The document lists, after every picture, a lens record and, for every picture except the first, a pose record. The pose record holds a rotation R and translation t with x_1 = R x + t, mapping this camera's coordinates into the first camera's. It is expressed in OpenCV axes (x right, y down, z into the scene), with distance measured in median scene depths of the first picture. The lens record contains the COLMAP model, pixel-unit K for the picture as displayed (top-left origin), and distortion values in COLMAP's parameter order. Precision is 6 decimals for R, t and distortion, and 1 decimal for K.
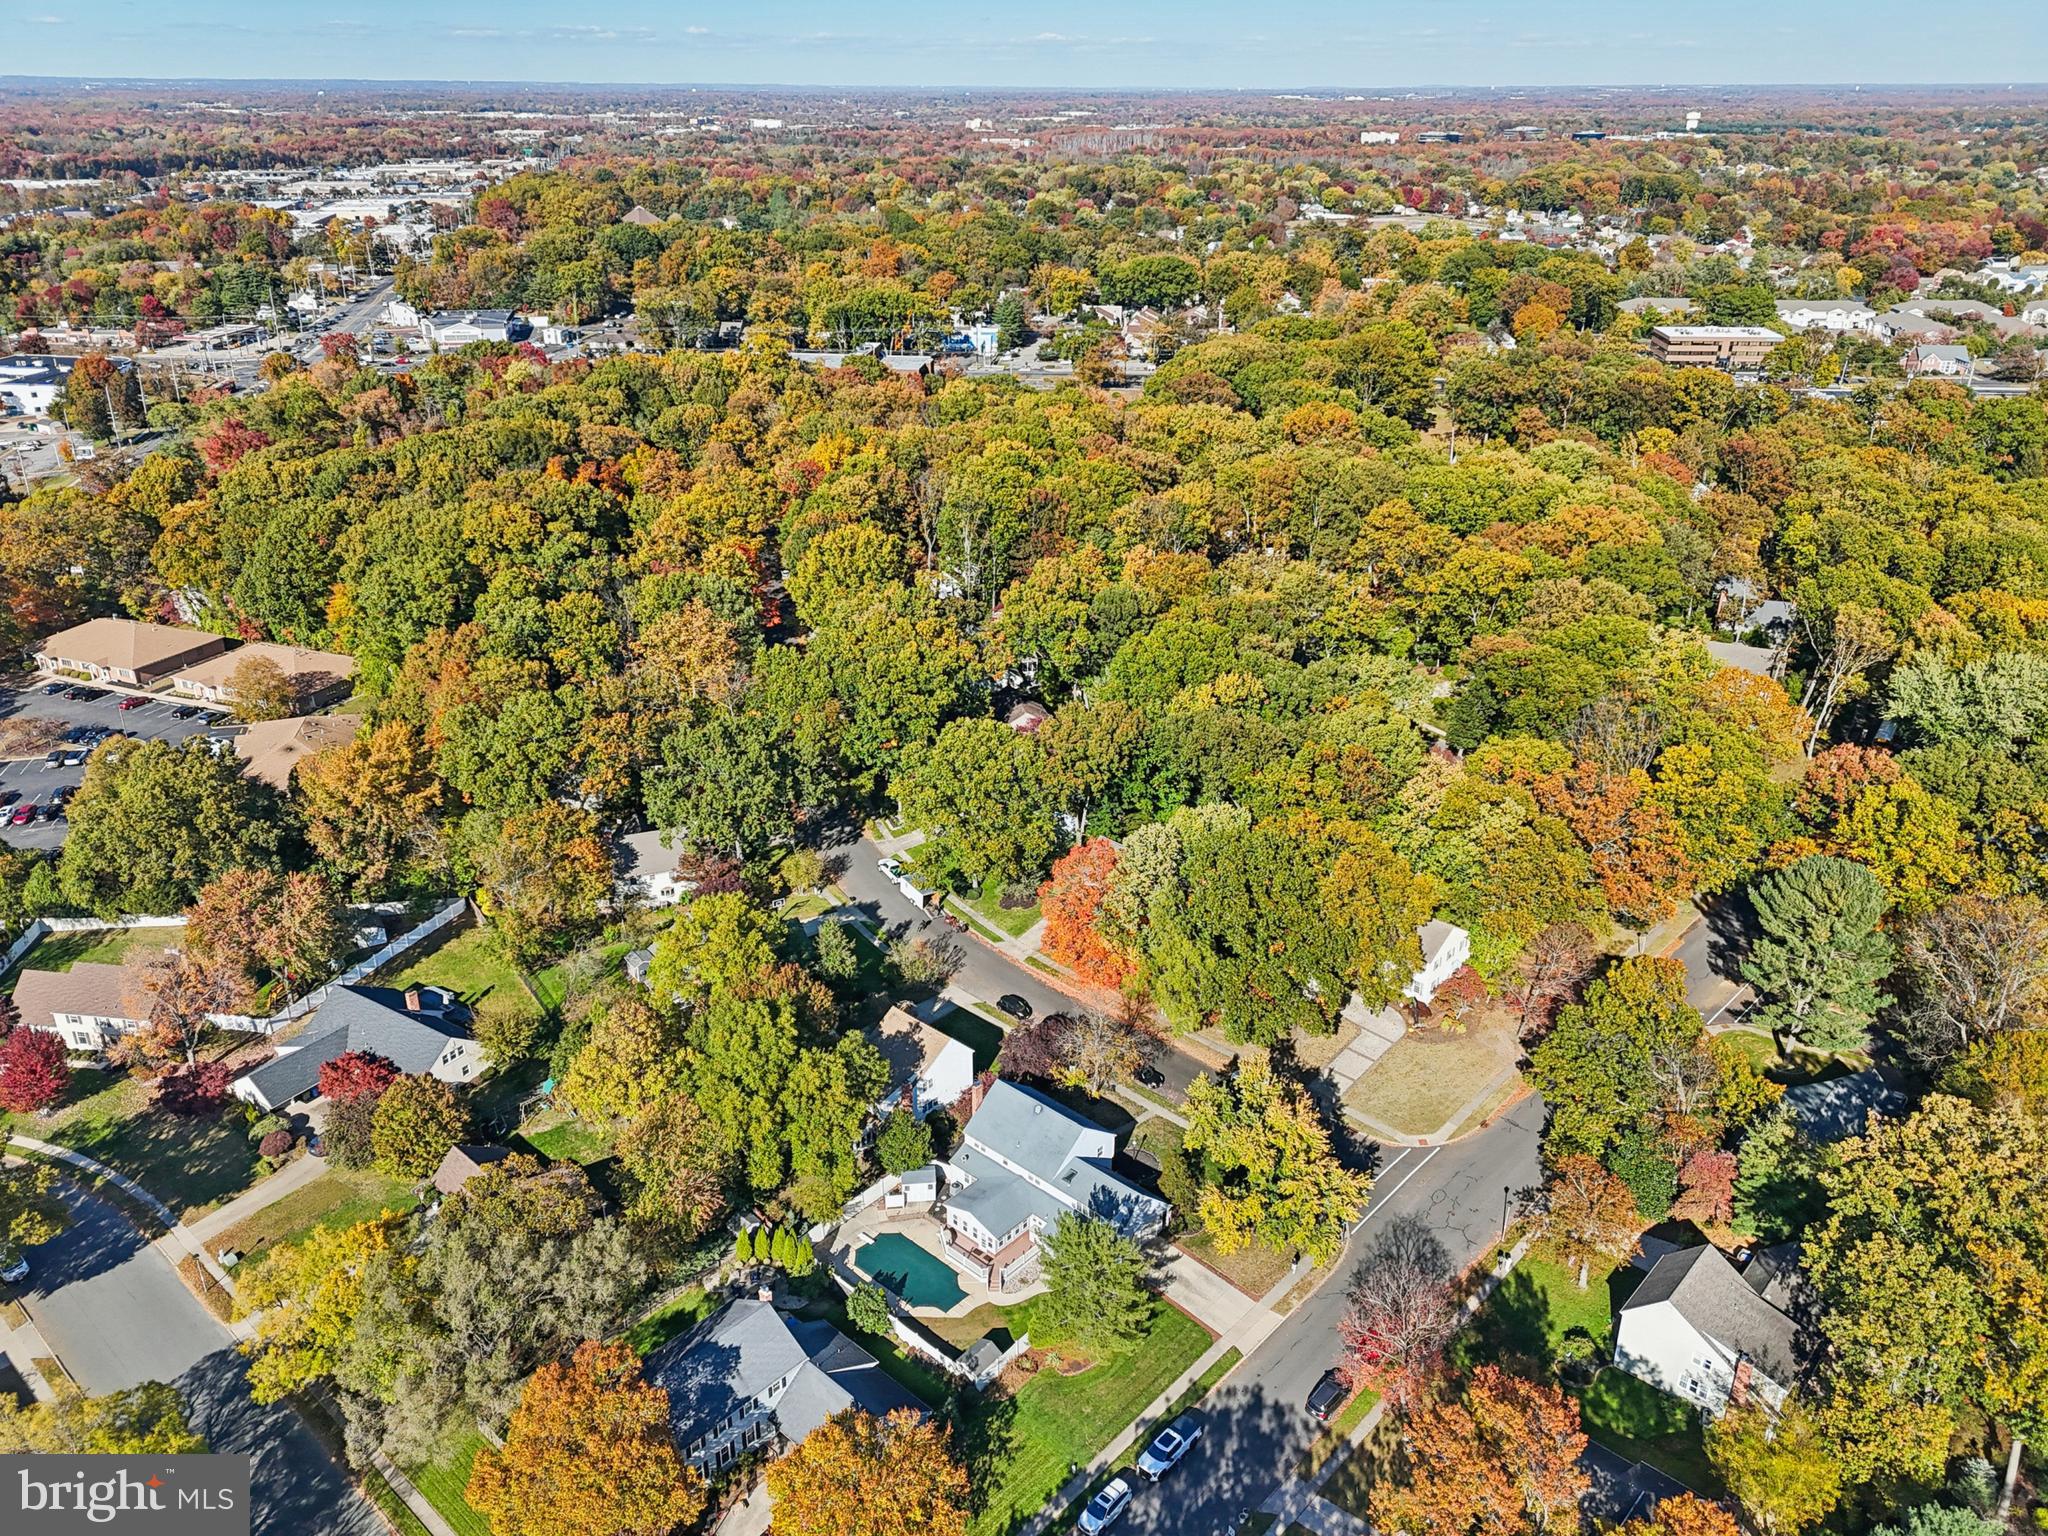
lens RADIAL K [[1506.4, 0, 1041.8], [0, 1506.4, 794.7], [0, 0, 1]] dist [0.073368, -0.071405]
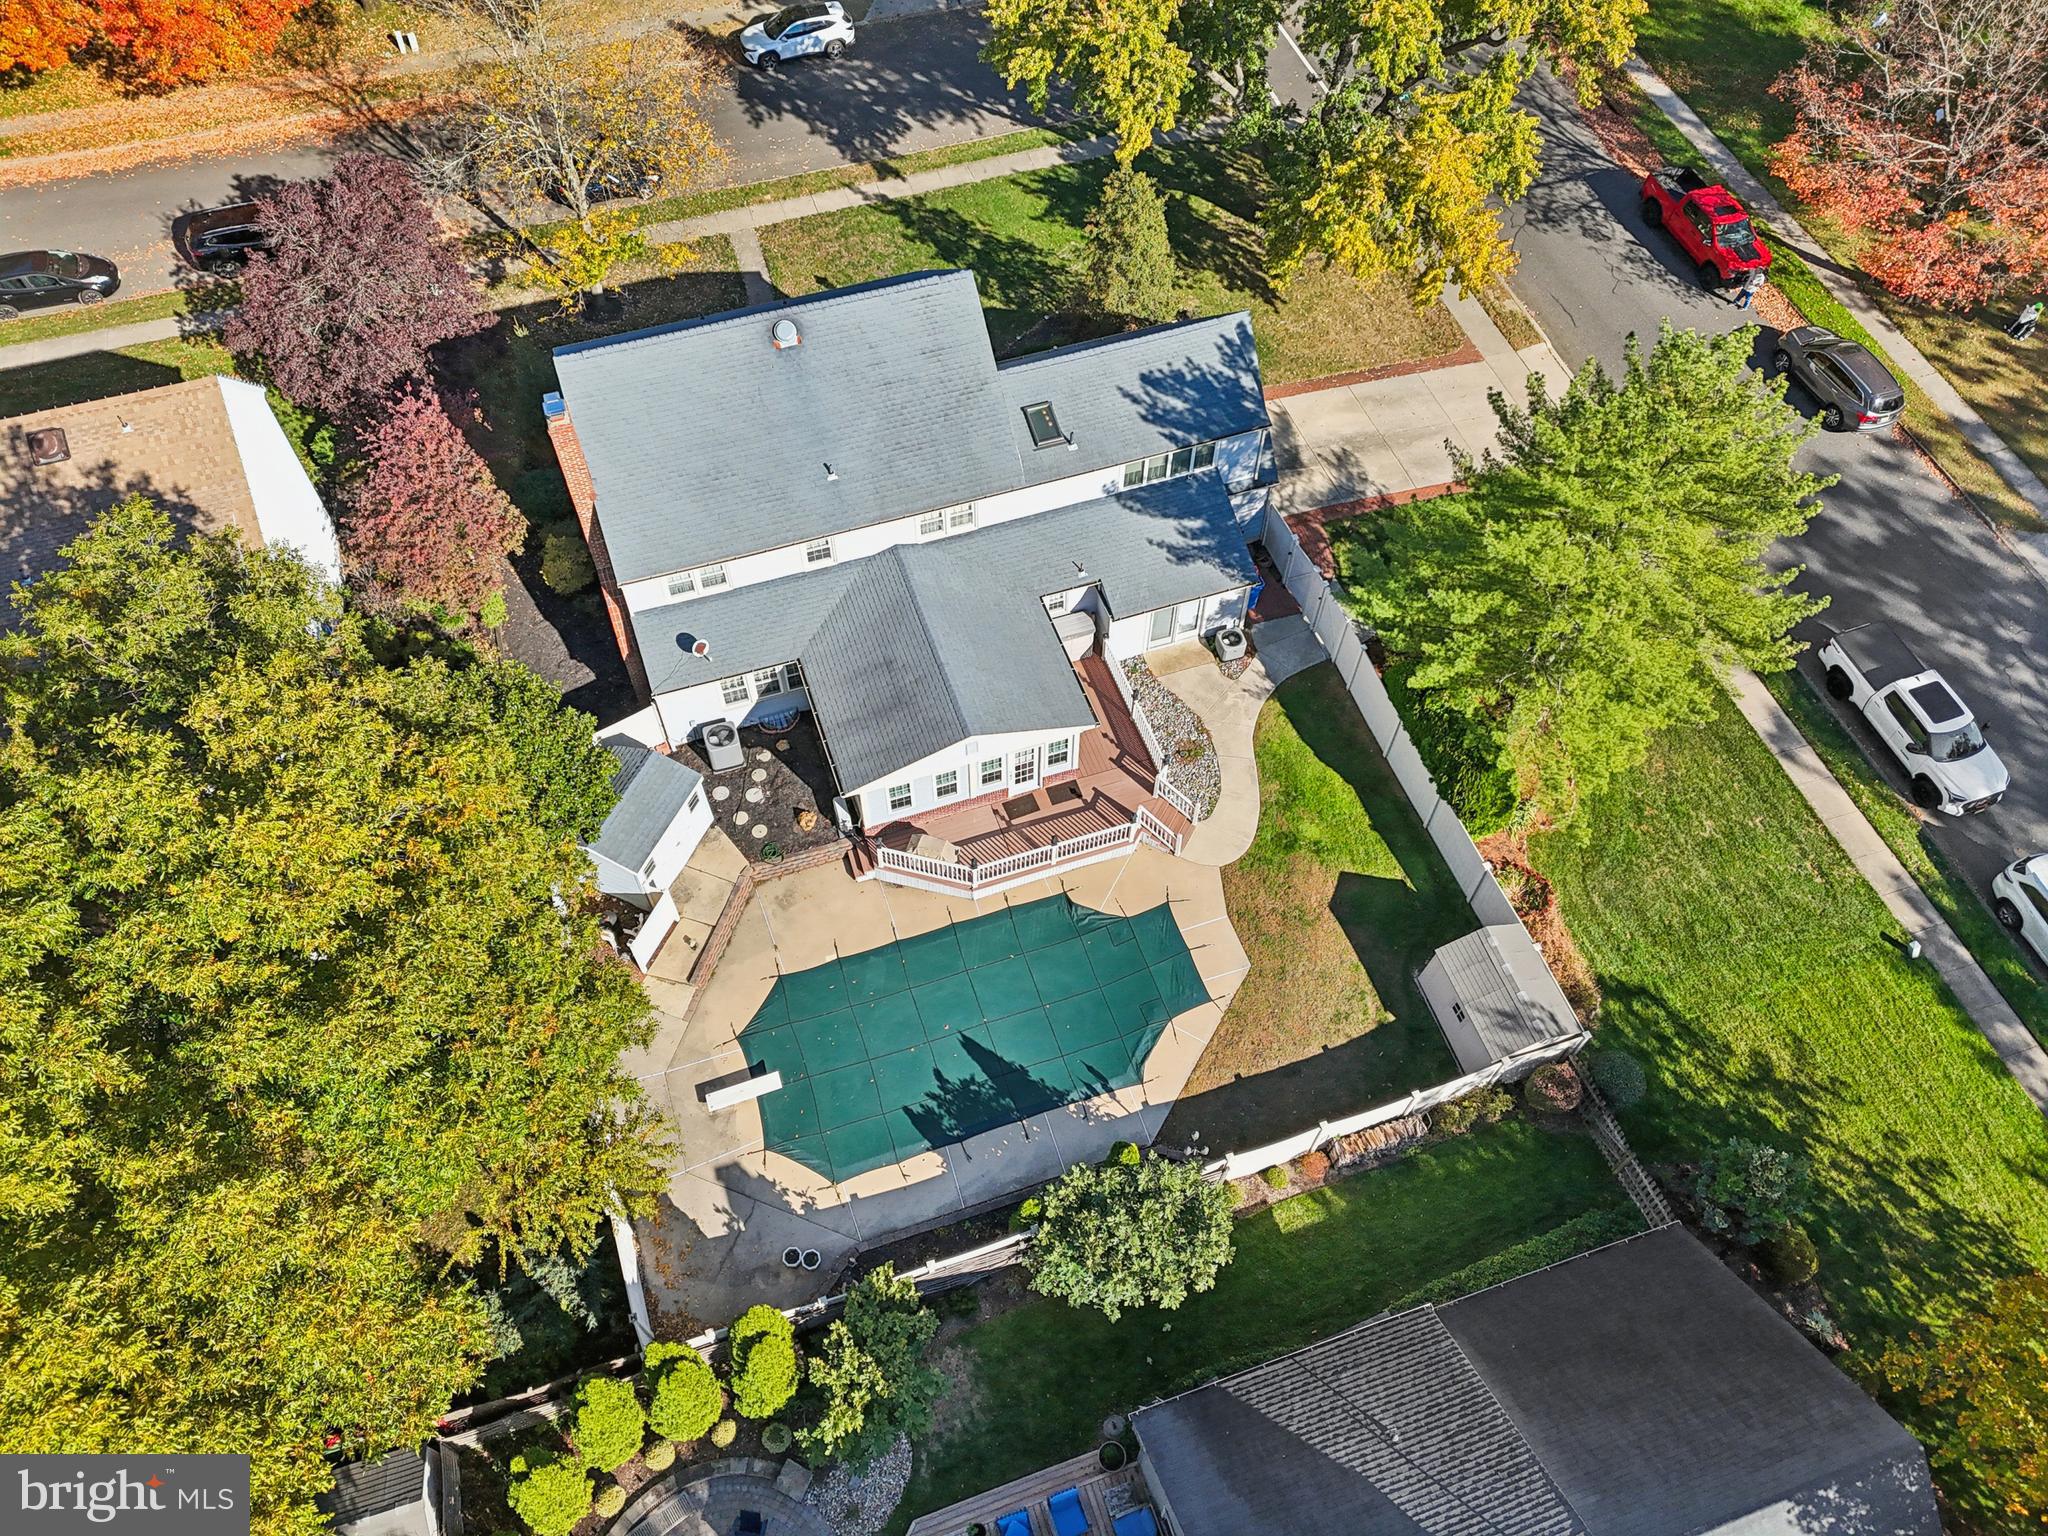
lens RADIAL K [[1506.4, 0, 1027.3], [0, 1506.4, 765.9], [0, 0, 1]] dist [0.073368, -0.071405]
pose [[0.482404, -0.725609, 0.490691, -0.182066], [0.365798, 0.675876, 0.639831, 0.103087], [-0.795914, -0.129163, 0.591472, 0.817693]]
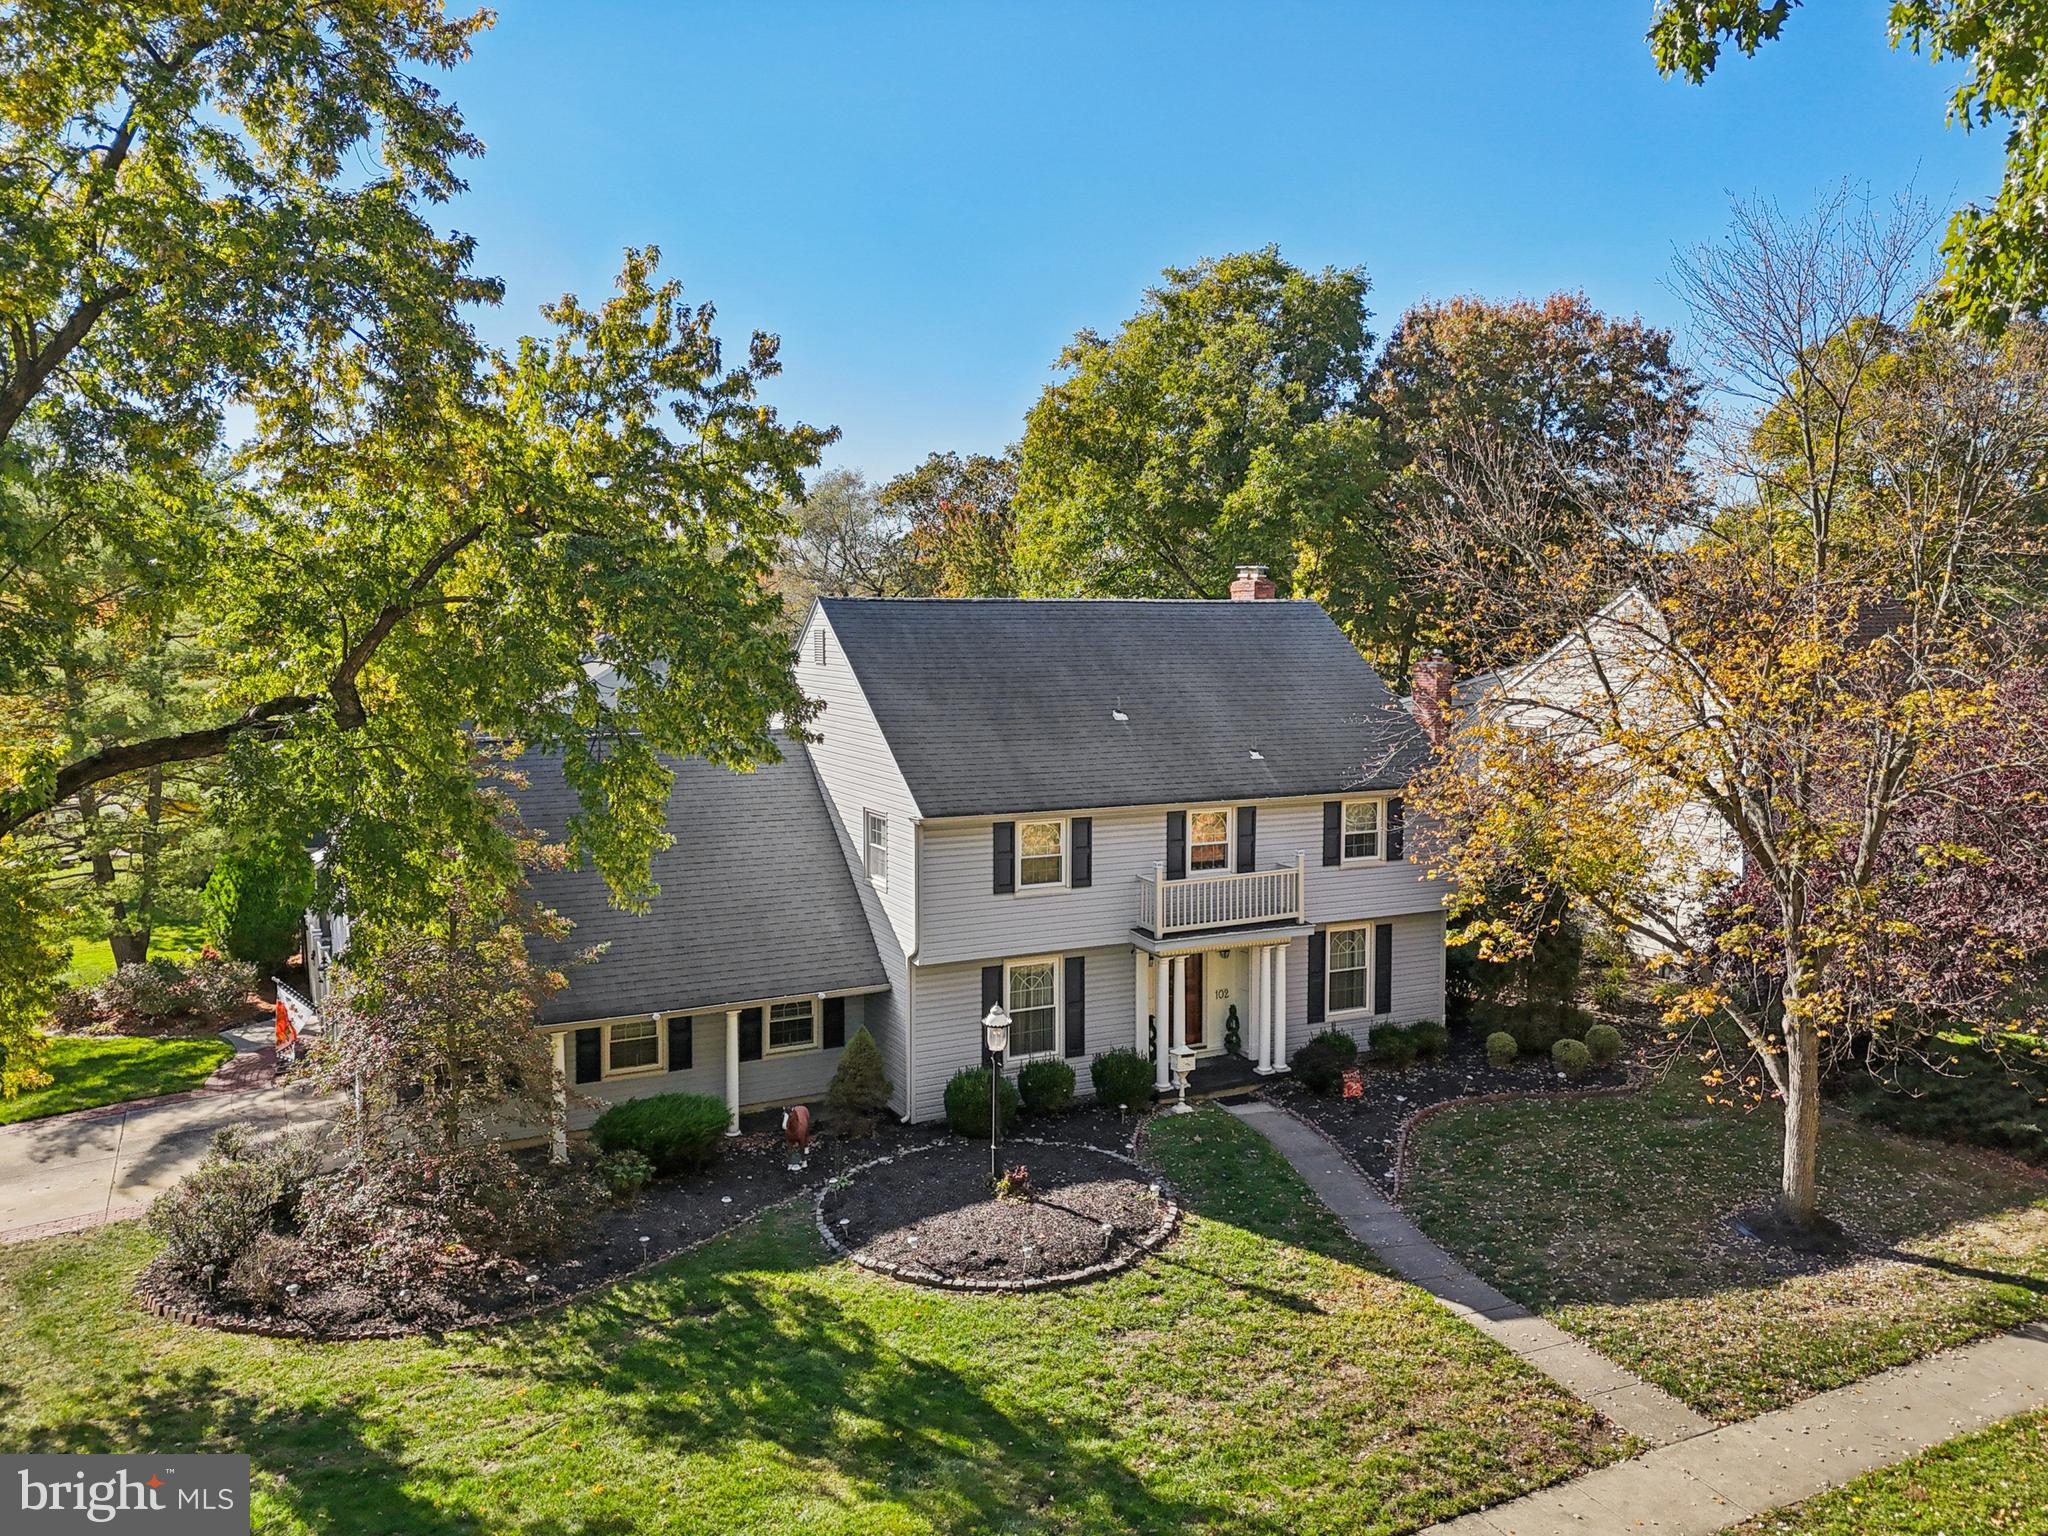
lens RADIAL K [[1506.4, 0, 1029.0], [0, 1506.4, 767.5], [0, 0, 1]] dist [0.073368, -0.071405]
pose [[-0.357603, 0.072570, -0.931050, 0.205916], [-0.401197, 0.888348, 0.223335, 0.187537], [0.843304, 0.453400, -0.288561, 1.105550]]
